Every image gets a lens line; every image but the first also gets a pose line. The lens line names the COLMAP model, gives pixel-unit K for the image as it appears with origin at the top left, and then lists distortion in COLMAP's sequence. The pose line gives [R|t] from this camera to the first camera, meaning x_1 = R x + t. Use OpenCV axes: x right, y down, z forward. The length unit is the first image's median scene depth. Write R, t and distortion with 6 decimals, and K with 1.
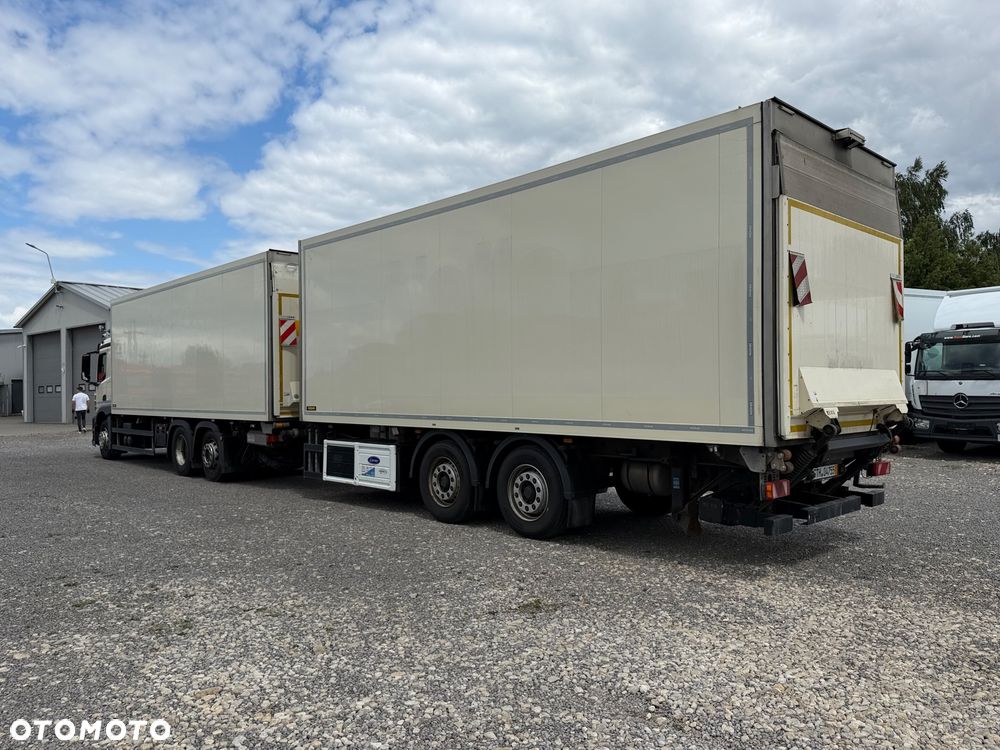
lens RADIAL K [[752.1, 0, 503.0], [0, 752.1, 381.5], [0, 0, 1]] dist [0.047322, -0.067391]
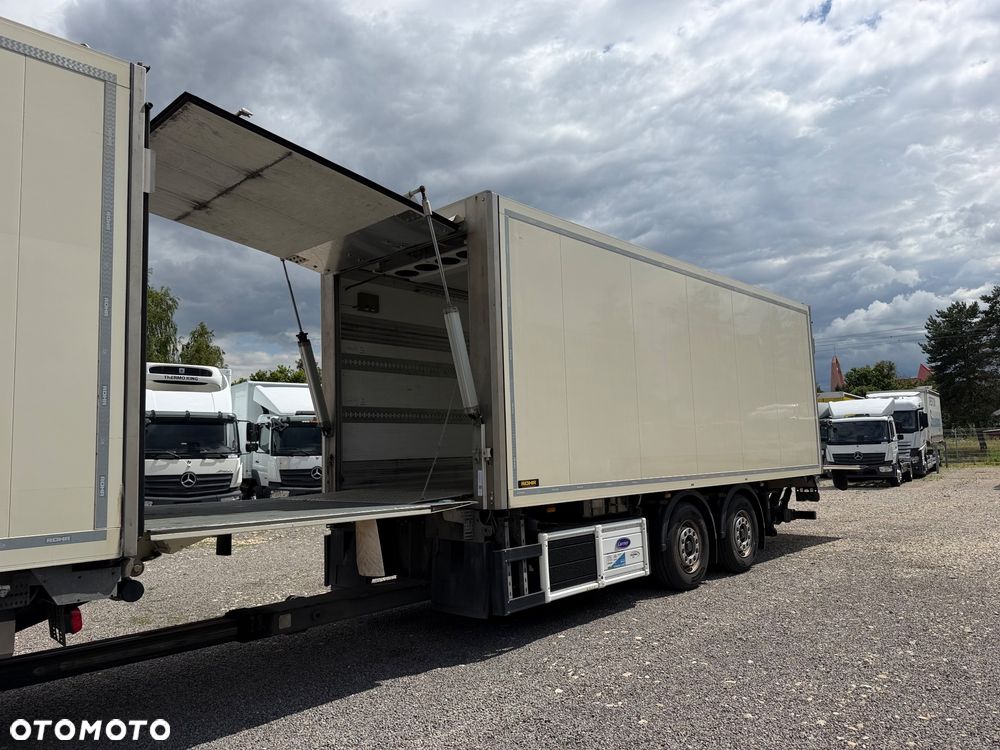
lens RADIAL K [[703.5, 0, 501.2], [0, 703.5, 386.9], [0, 0, 1]] dist [0.041166, -0.048532]
pose [[-0.058541, 0.105581, 0.992686, -1.026829], [0.020813, 0.994304, -0.104526, 0.022728], [-0.998068, 0.014542, -0.060405, 1.347940]]
